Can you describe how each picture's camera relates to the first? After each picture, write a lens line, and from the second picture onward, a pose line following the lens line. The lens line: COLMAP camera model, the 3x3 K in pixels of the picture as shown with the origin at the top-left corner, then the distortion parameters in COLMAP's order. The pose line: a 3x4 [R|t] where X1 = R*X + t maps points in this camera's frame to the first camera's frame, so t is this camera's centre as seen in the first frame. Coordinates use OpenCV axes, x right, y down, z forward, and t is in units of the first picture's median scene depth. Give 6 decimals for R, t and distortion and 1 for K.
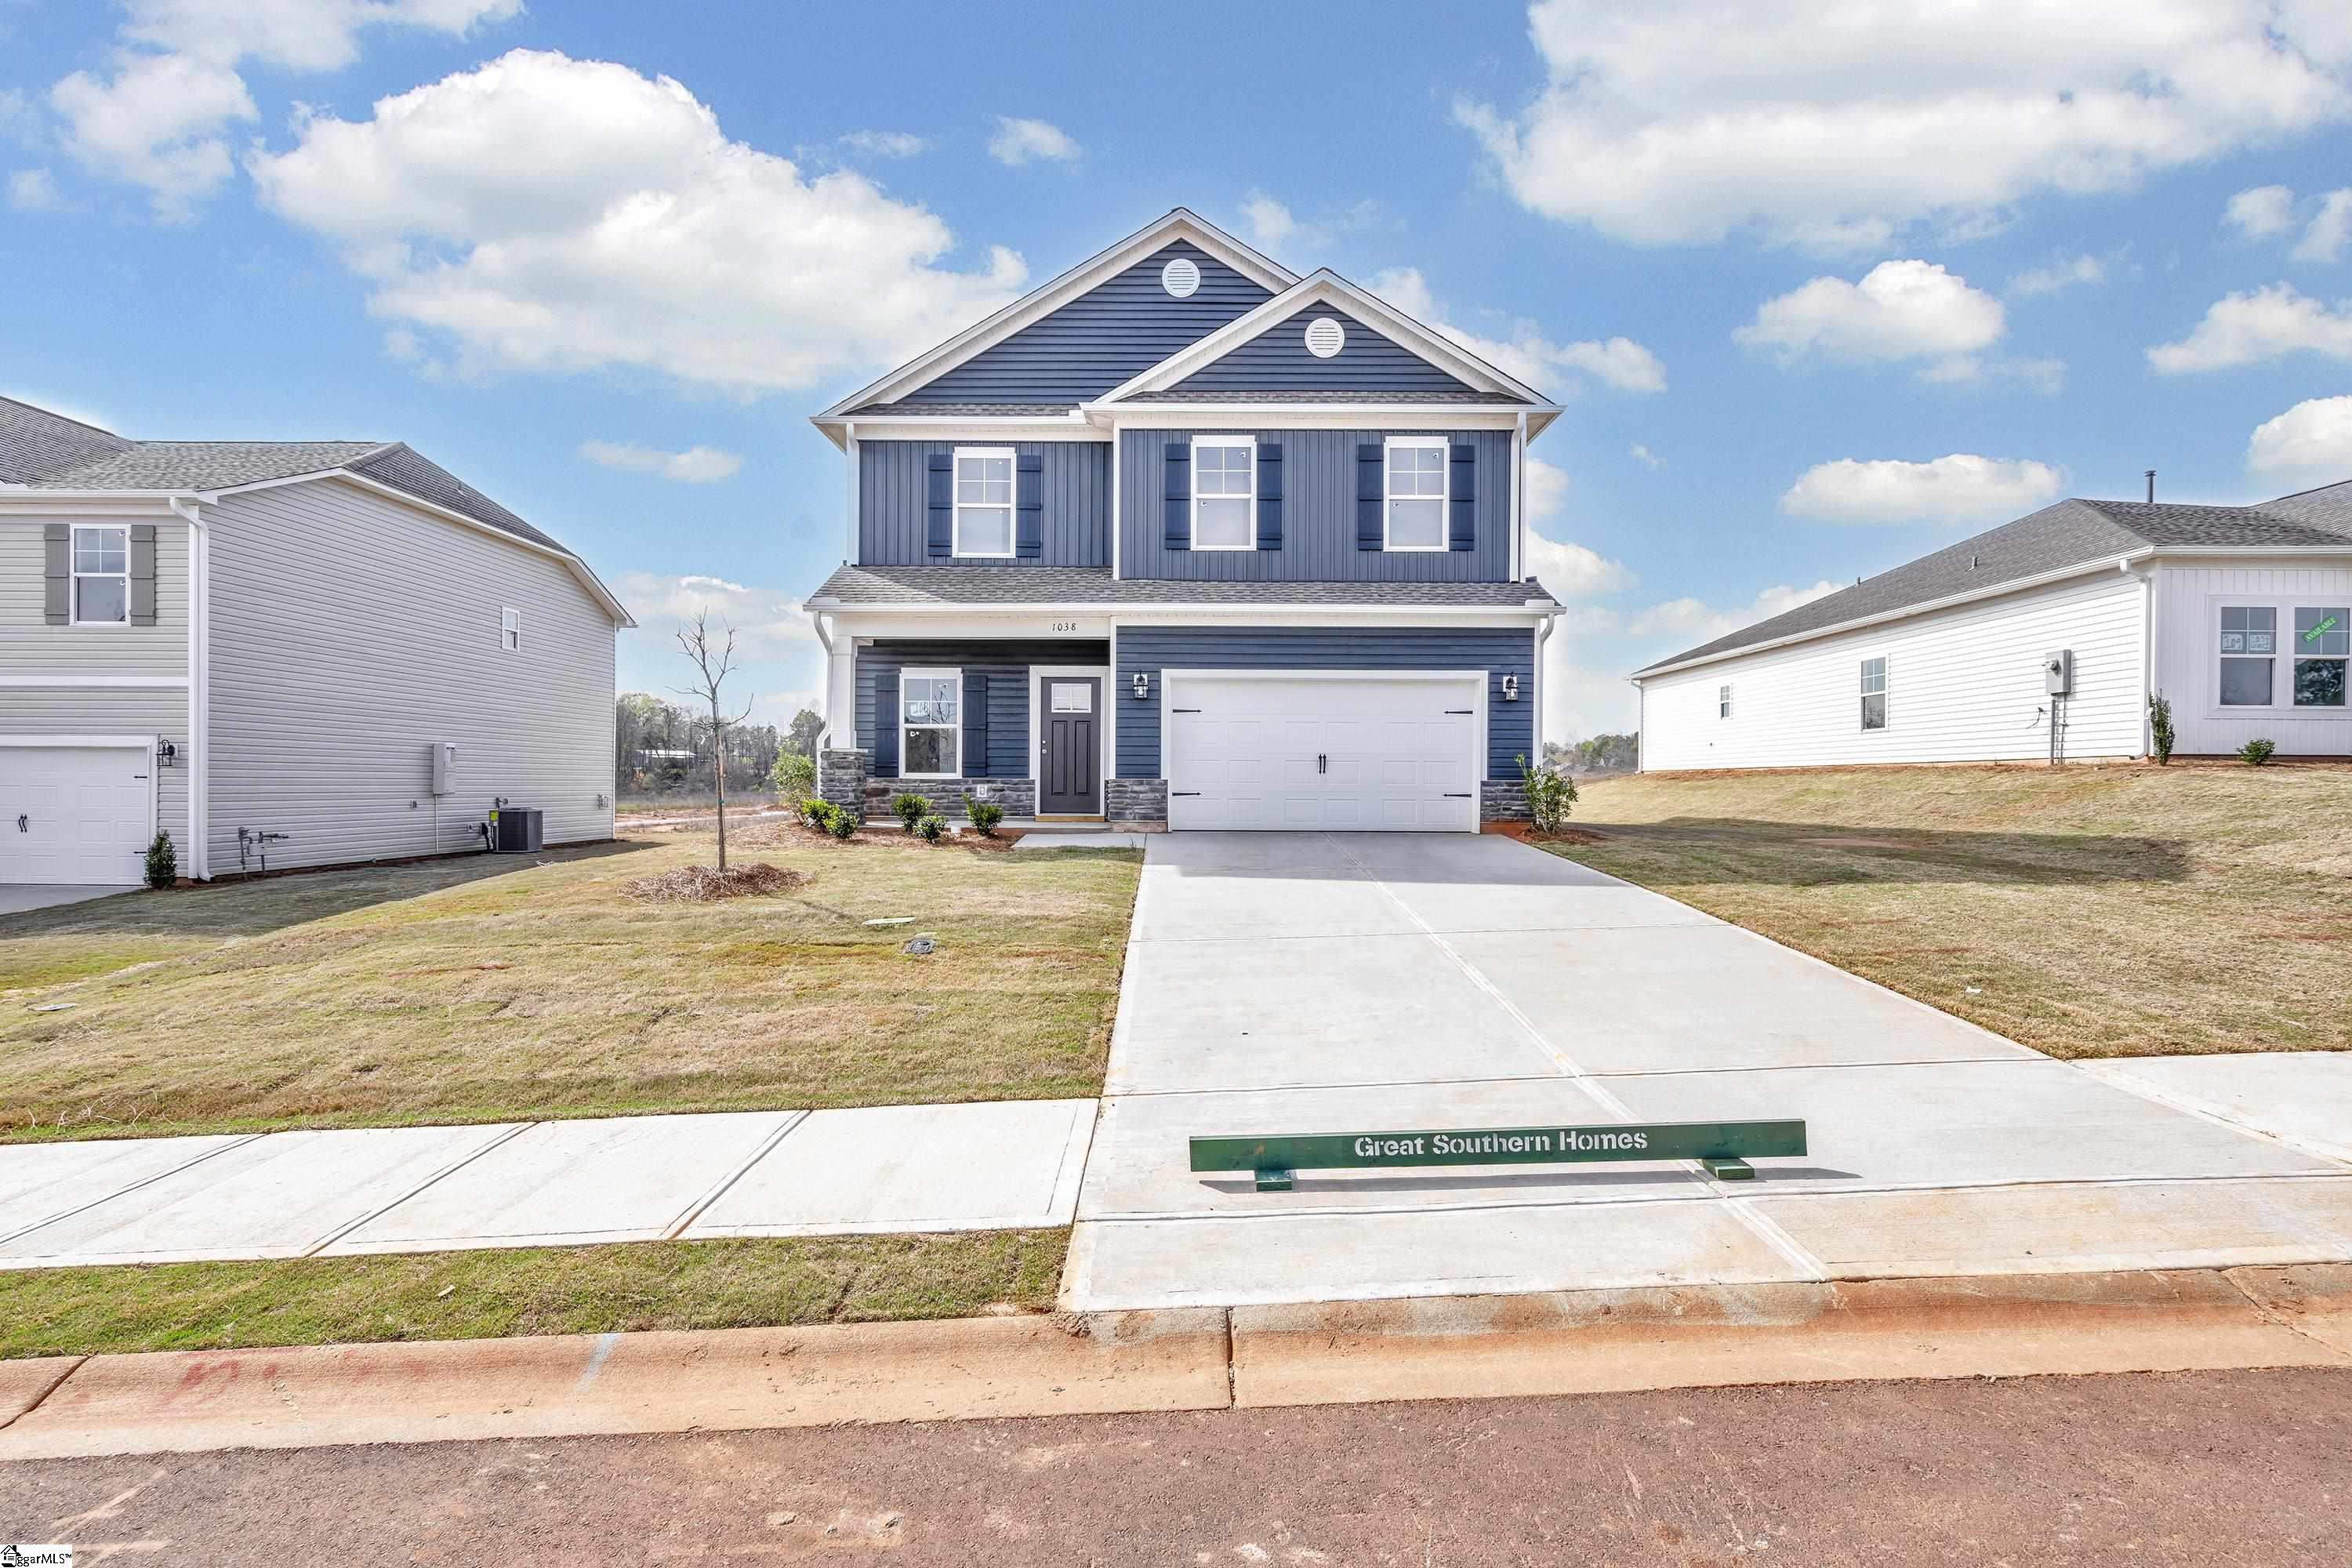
lens RADIAL K [[1141.4, 0, 1180.3], [0, 1141.4, 787.7], [0, 0, 1]] dist [0.010707, 0.000636]
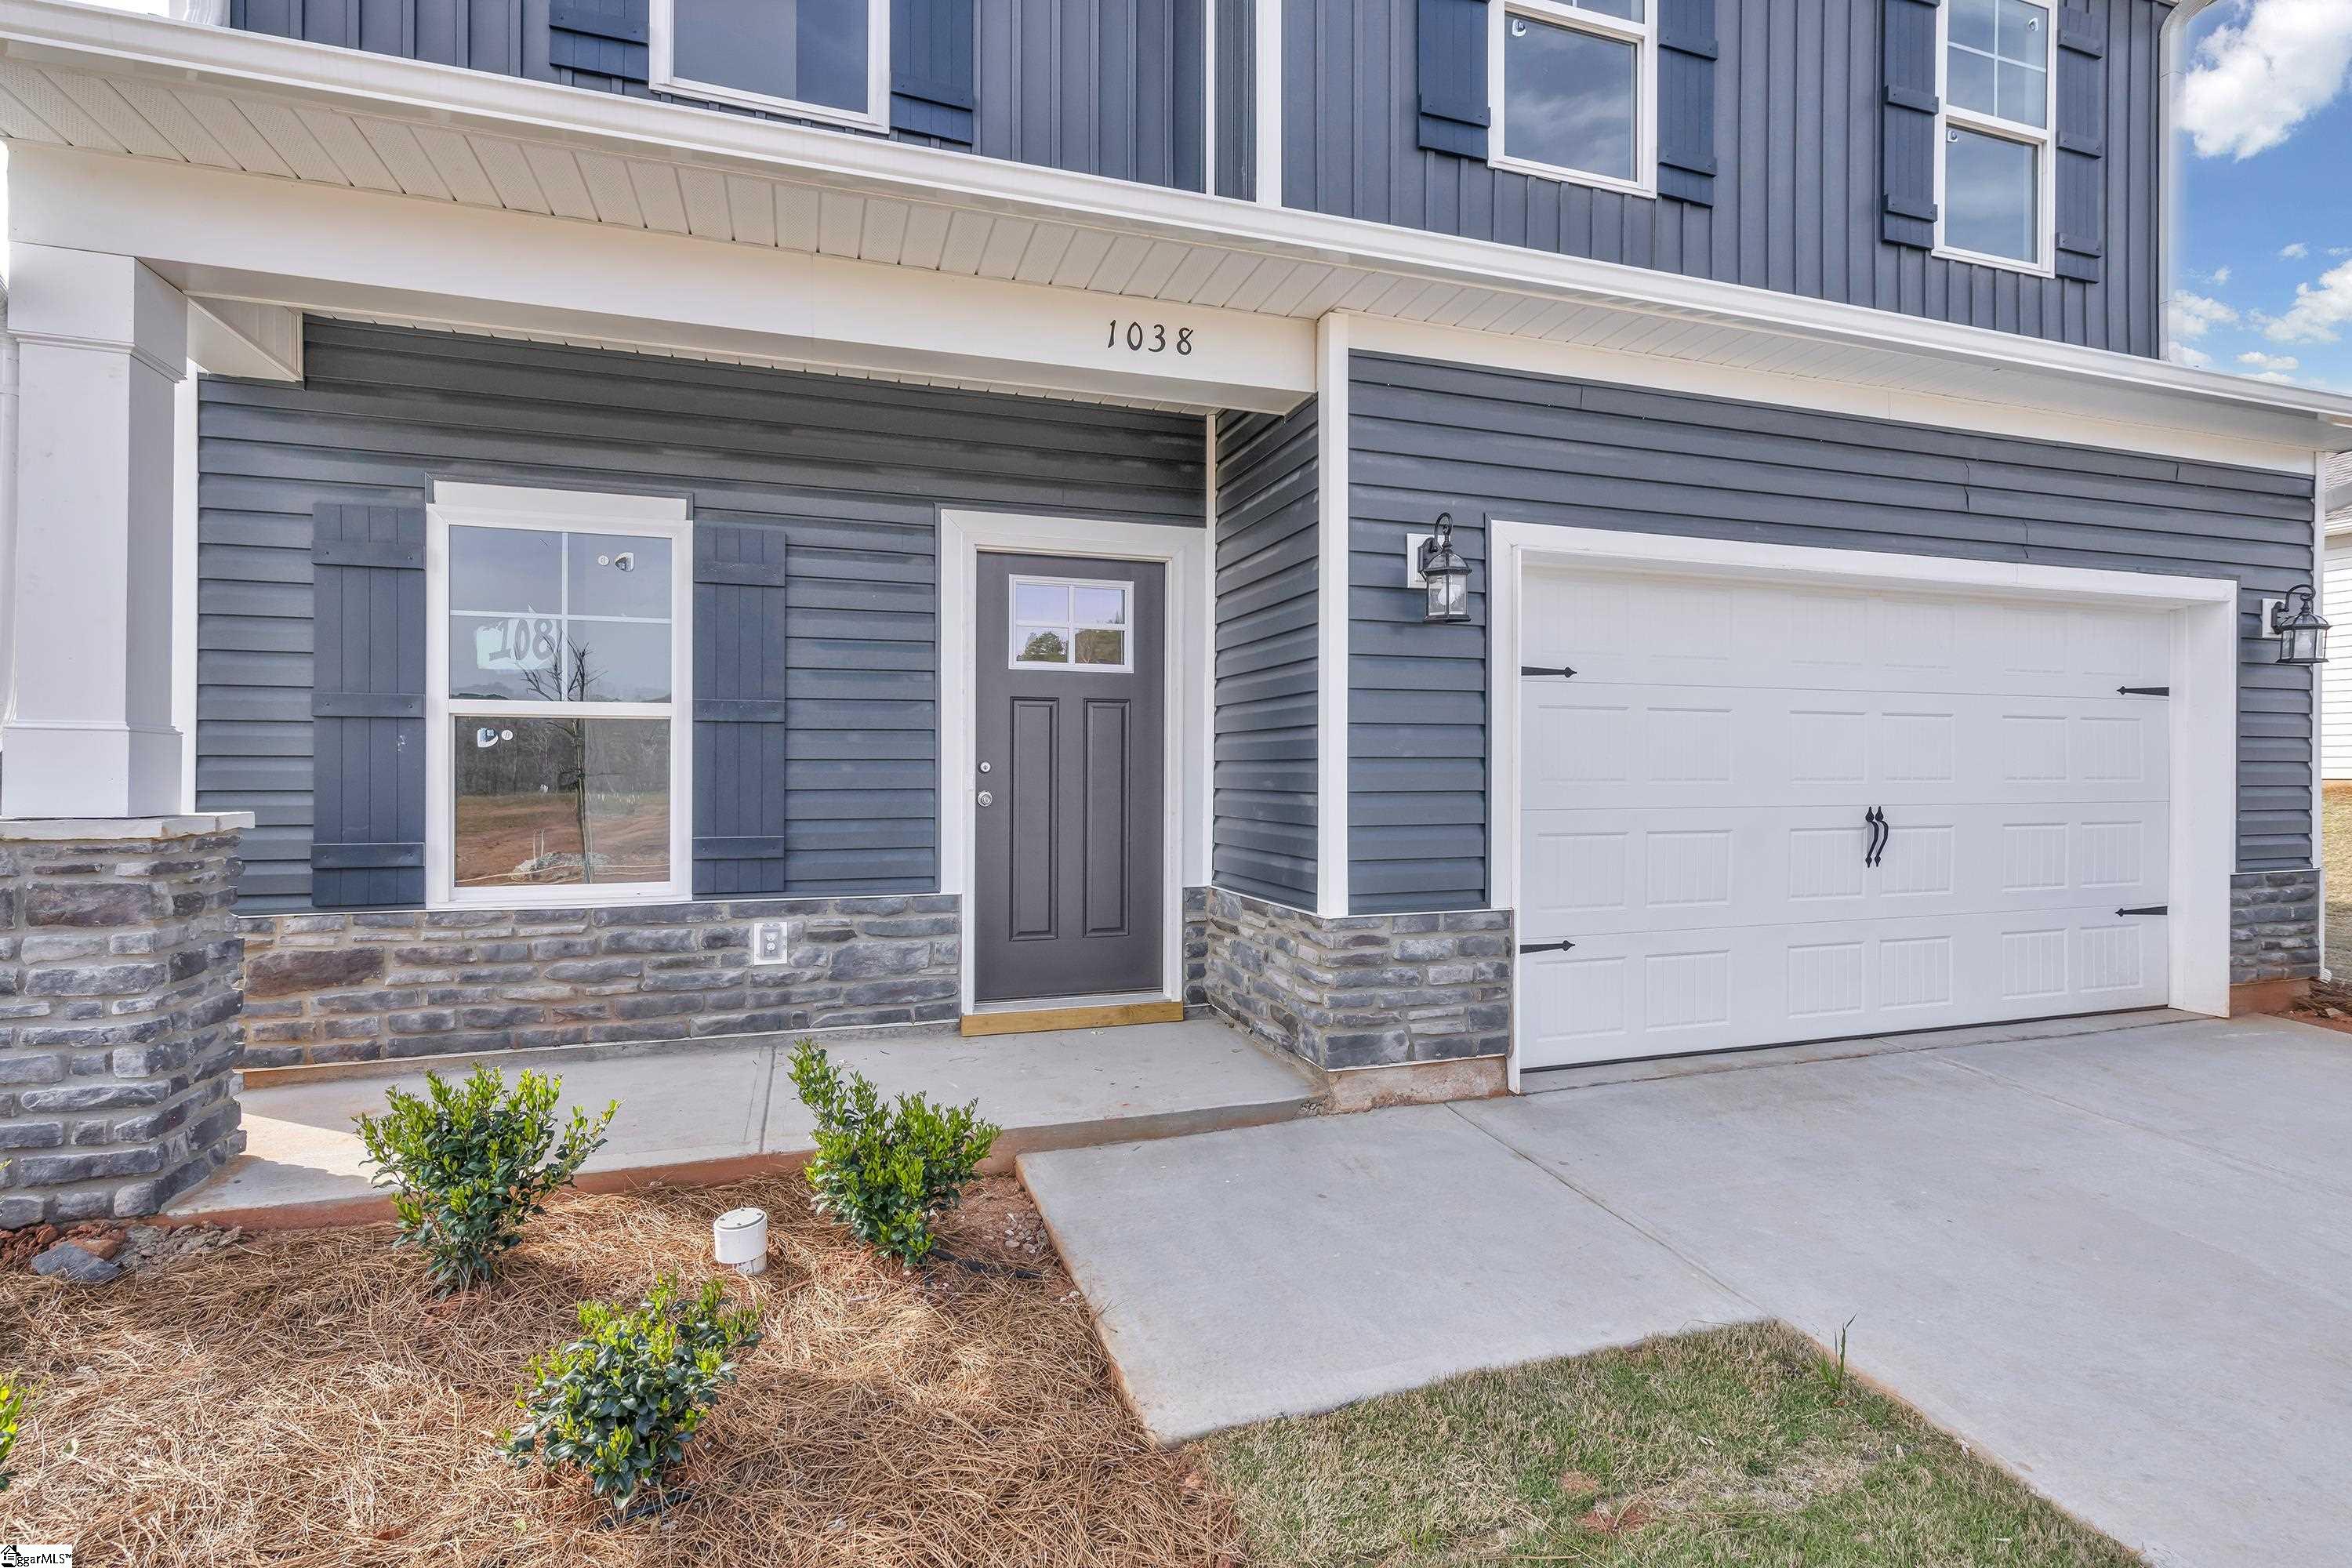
lens RADIAL K [[1141.4, 0, 1178.7], [0, 1141.4, 764.1], [0, 0, 1]] dist [0.010707, 0.000636]
pose [[0.948270, -0.003675, 0.317443, -0.167280], [0.003804, 0.999993, 0.000214, -0.040668], [-0.317441, 0.001005, 0.948277, 0.701047]]
